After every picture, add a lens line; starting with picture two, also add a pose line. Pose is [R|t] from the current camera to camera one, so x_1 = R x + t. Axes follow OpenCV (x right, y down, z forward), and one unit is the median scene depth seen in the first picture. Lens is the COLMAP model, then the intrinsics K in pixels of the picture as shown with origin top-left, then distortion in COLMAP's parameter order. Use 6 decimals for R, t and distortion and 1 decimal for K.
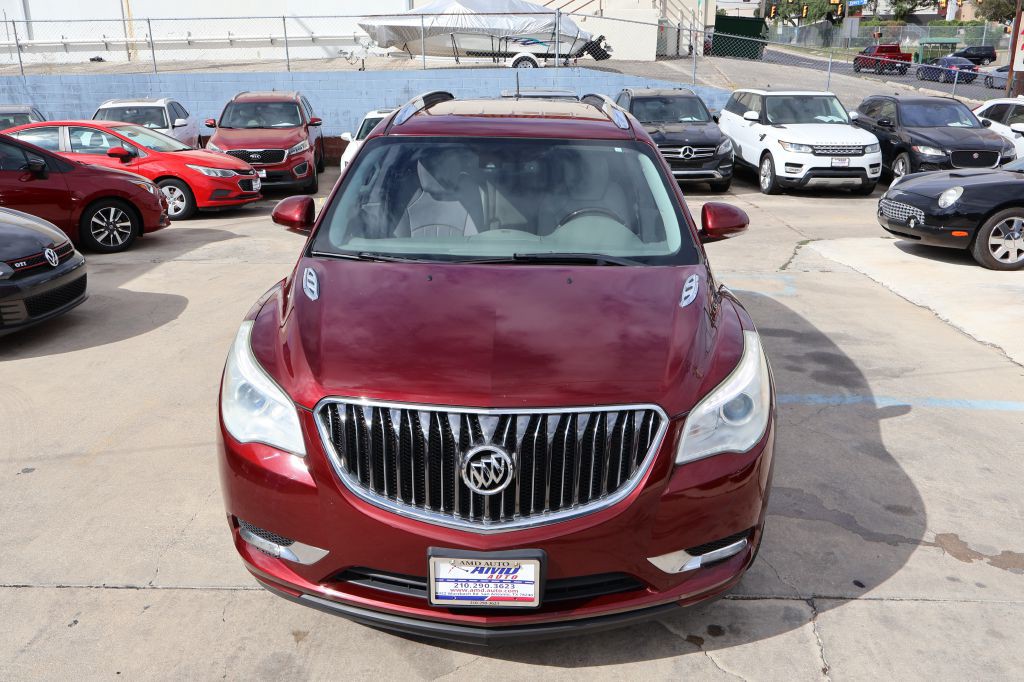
lens RADIAL K [[855.2, 0, 511.7], [0, 855.2, 345.8], [0, 0, 1]] dist [-0.011873, 0.002831]
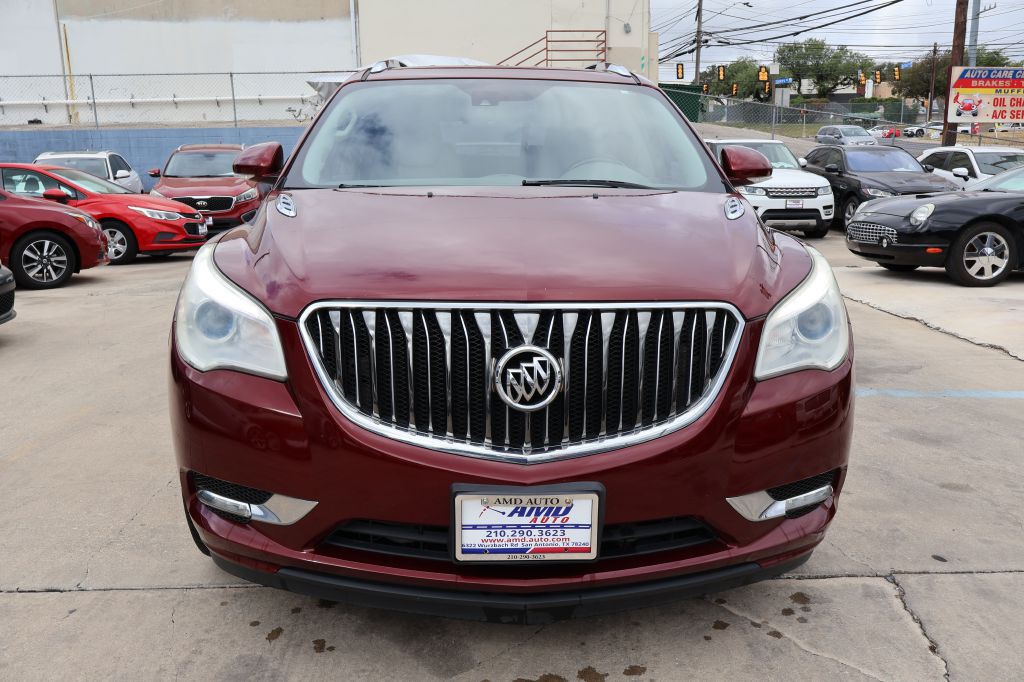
lens RADIAL K [[849.9, 0, 508.3], [0, 849.9, 338.2], [0, 0, 1]] dist [-0.002674, -0.010802]
pose [[0.997922, -0.016072, 0.062391, -0.072504], [0.022125, 0.994984, -0.097562, 0.141358], [-0.060510, 0.098739, 0.993272, 0.176247]]
